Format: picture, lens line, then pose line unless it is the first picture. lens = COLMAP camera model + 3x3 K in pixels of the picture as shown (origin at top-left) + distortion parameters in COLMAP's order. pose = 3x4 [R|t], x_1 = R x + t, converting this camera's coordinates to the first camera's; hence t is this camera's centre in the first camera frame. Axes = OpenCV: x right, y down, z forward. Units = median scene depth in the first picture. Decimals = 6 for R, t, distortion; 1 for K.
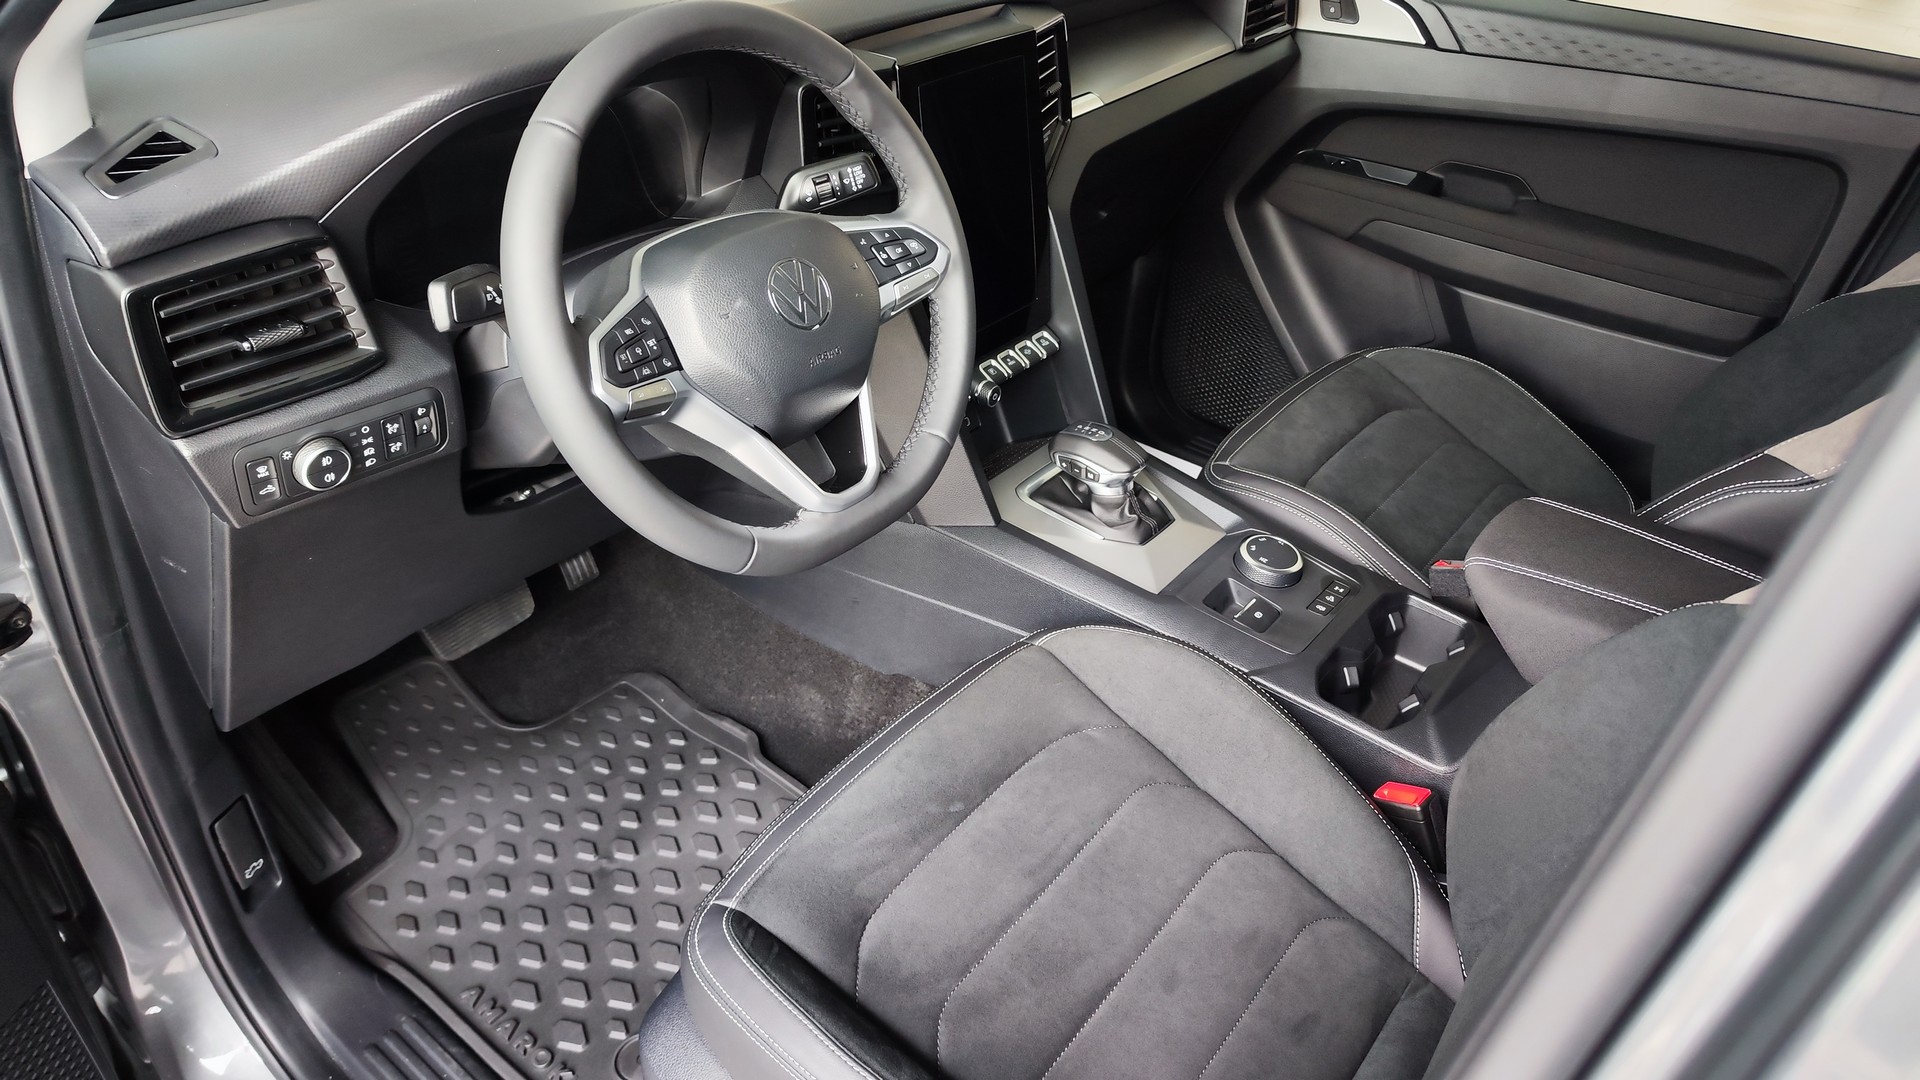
lens RADIAL K [[1230.6, 0, 960.0], [0, 1230.6, 540.0], [0, 0, 1]] dist [0.002756, 0.001049]
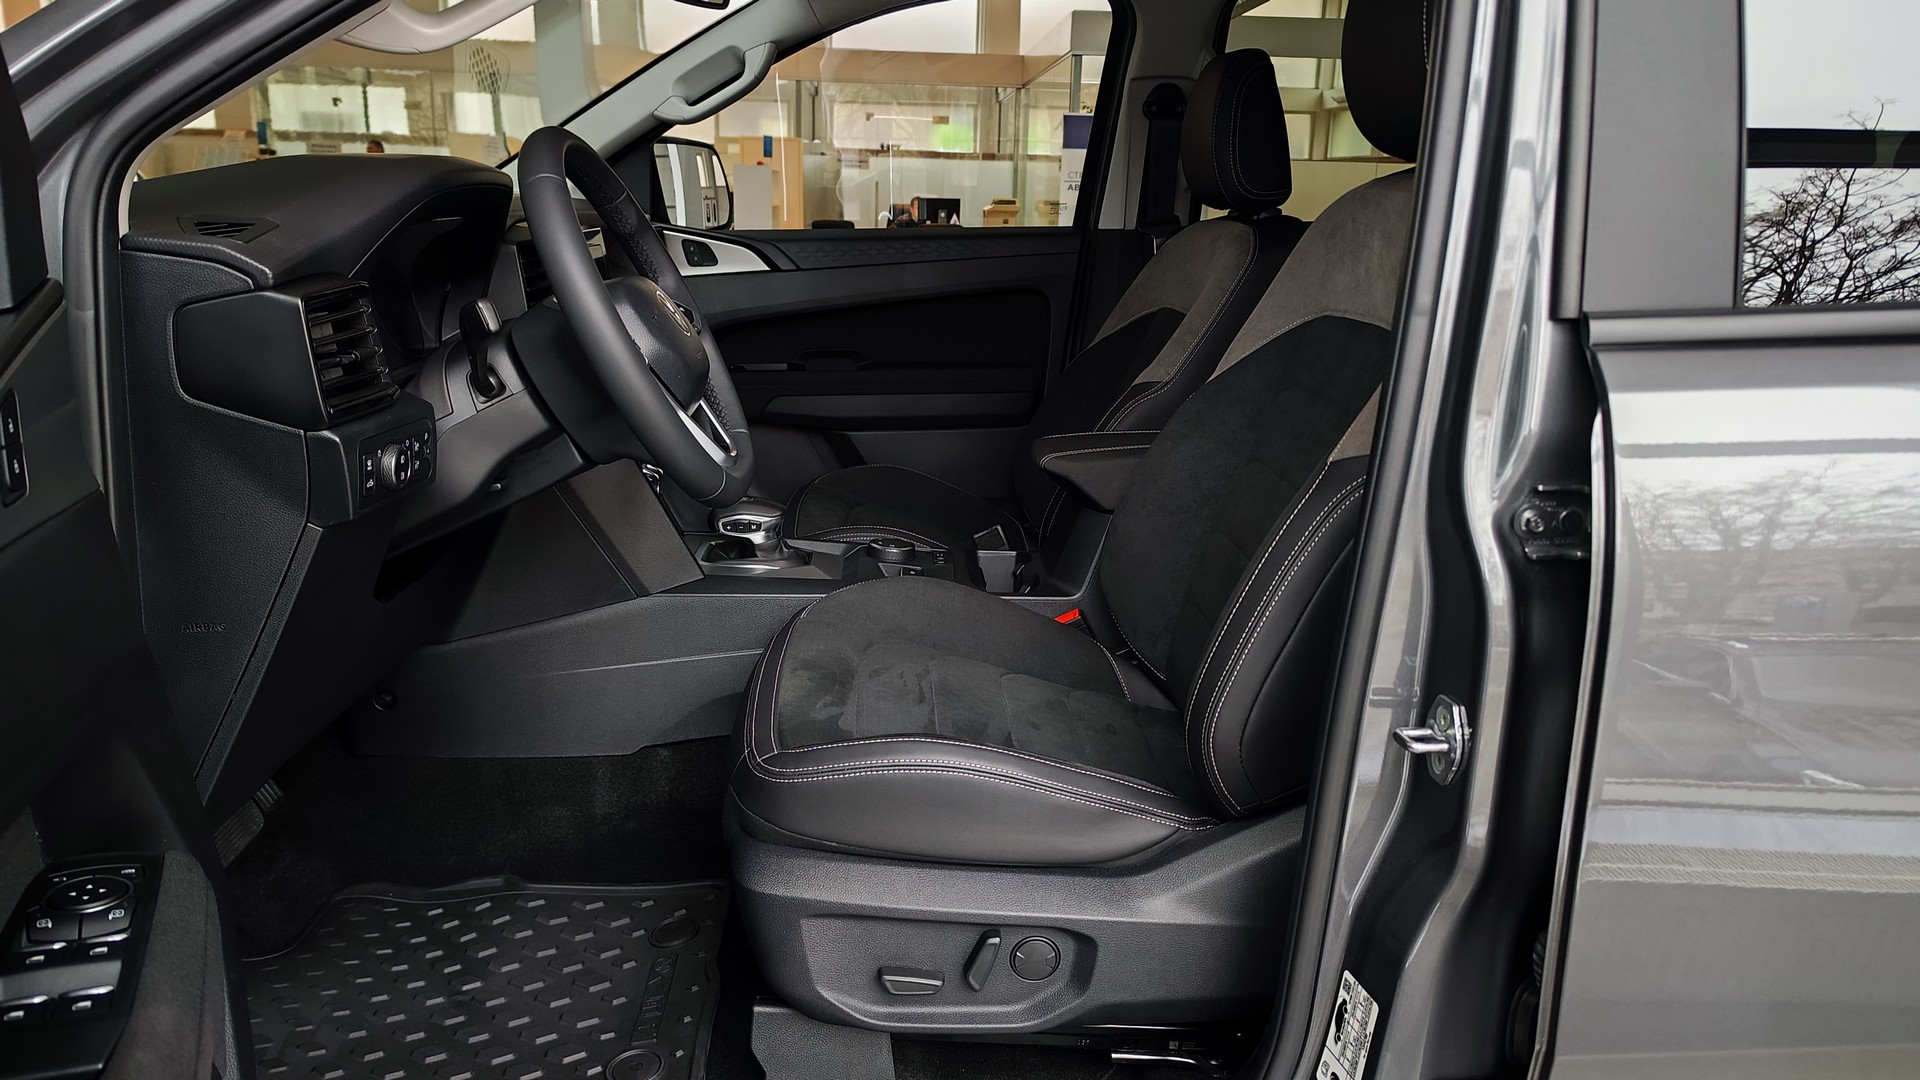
lens RADIAL K [[1230.6, 0, 960.0], [0, 1230.6, 540.0], [0, 0, 1]] dist [0.002756, 0.001049]
pose [[0.756181, -0.216812, 0.617400, -0.427163], [0.392314, 0.905352, -0.162567, 0.204811], [-0.523718, 0.365145, 0.769668, -0.086596]]
